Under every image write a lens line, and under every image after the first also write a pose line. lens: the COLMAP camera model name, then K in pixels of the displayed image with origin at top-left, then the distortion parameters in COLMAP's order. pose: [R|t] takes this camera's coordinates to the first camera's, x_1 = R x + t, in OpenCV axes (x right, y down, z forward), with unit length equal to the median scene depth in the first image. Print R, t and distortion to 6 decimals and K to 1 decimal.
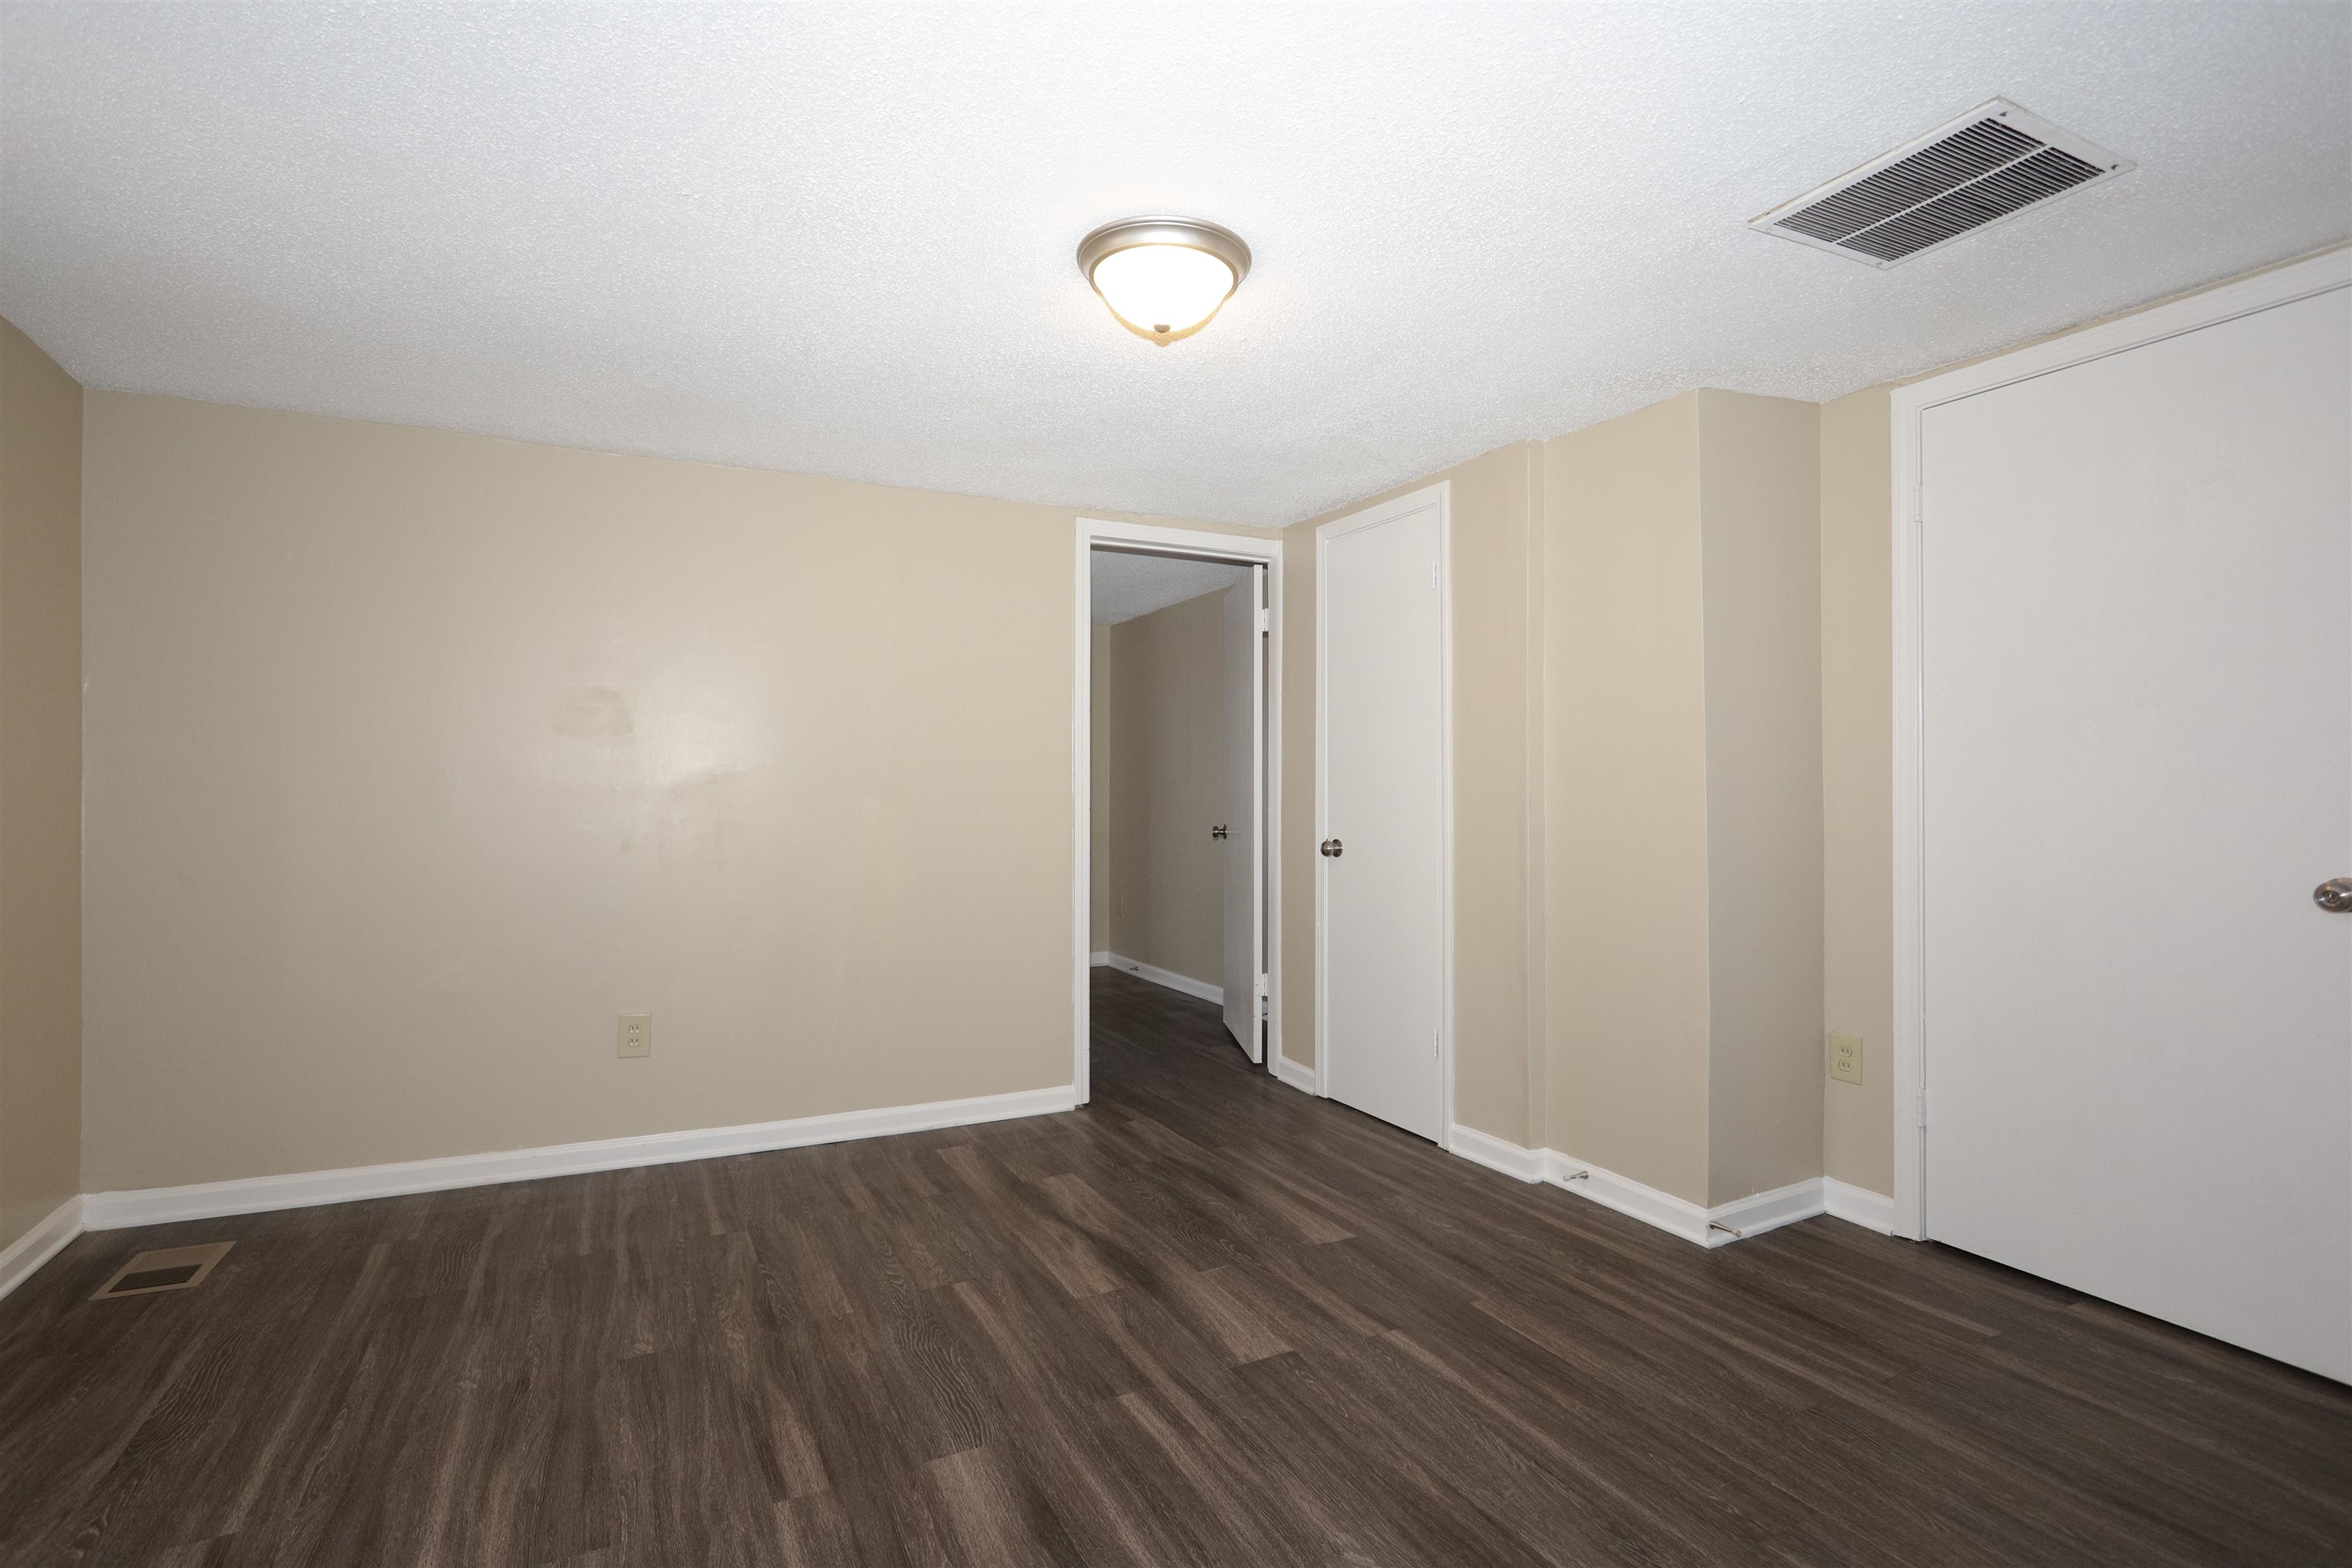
lens RADIAL K [[1123.3, 0, 1183.9], [0, 1123.3, 782.6], [0, 0, 1]] dist [0.031269, 0.000045]
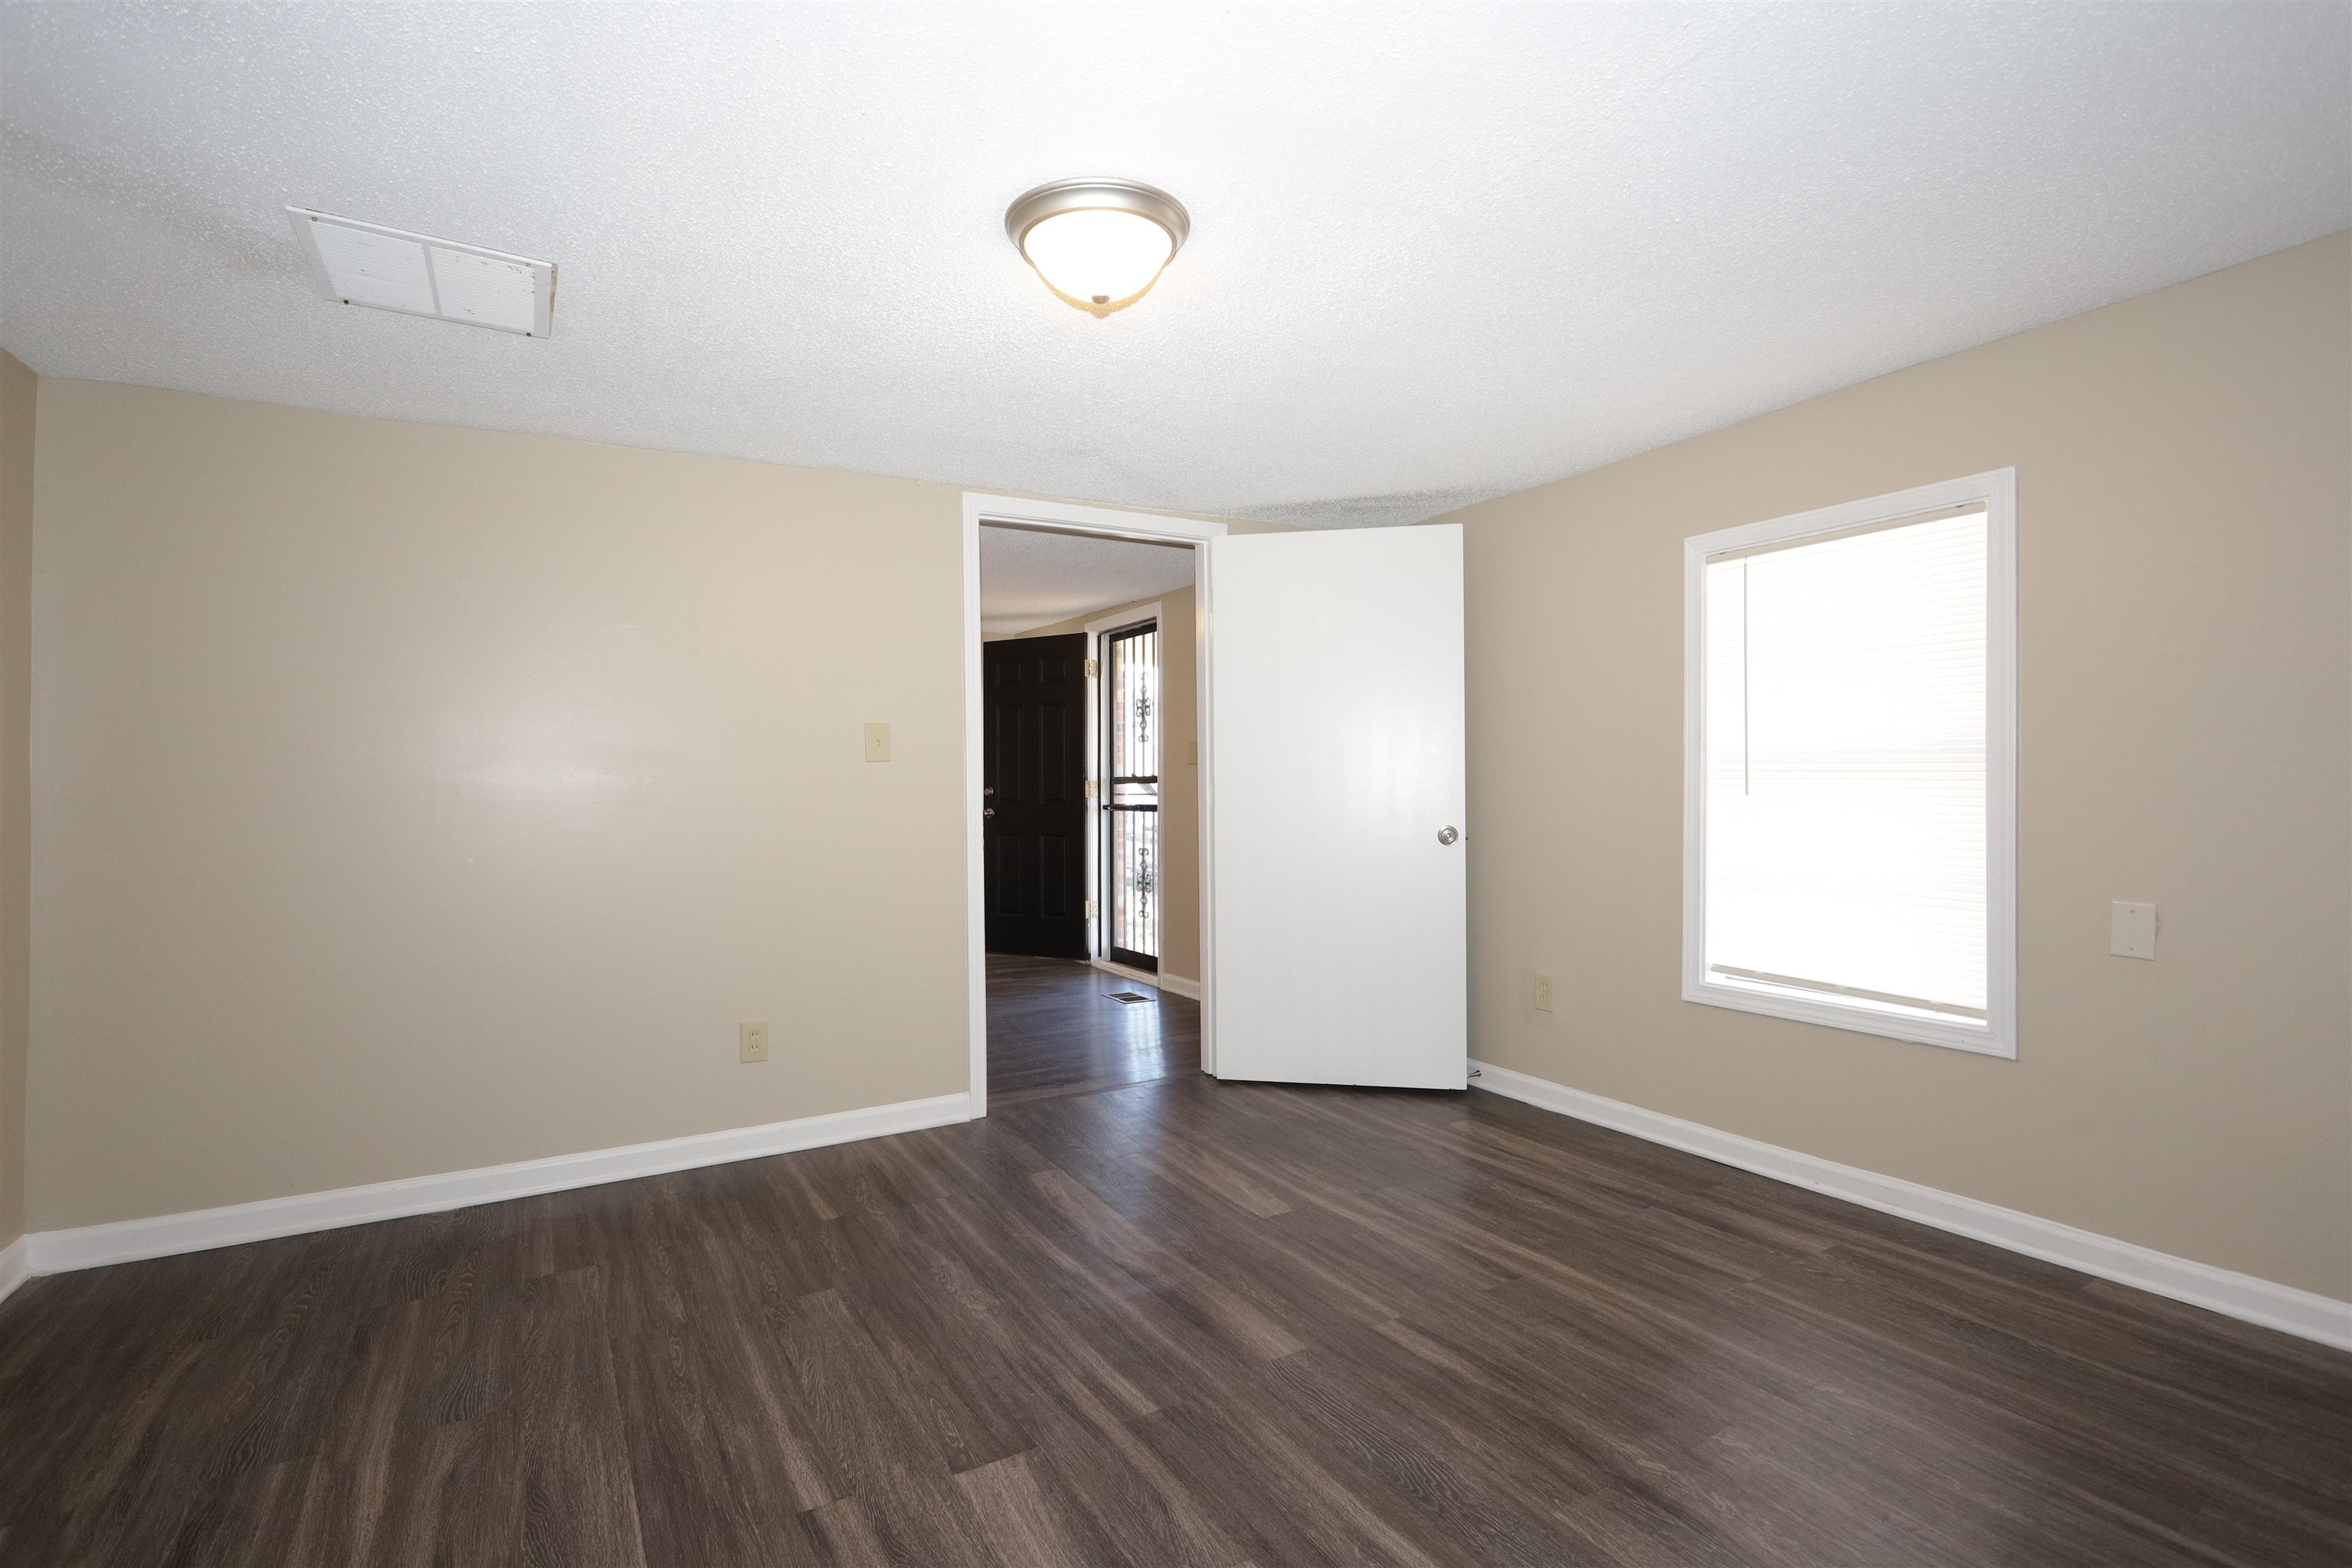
lens RADIAL K [[1123.3, 0, 1180.9], [0, 1123.3, 771.6], [0, 0, 1]] dist [0.031269, 0.000045]
pose [[-0.998031, 0.012554, -0.061450, -0.024122], [0.013326, 0.999837, -0.012163, 0.006881], [0.061287, -0.012958, -0.998036, 1.984597]]
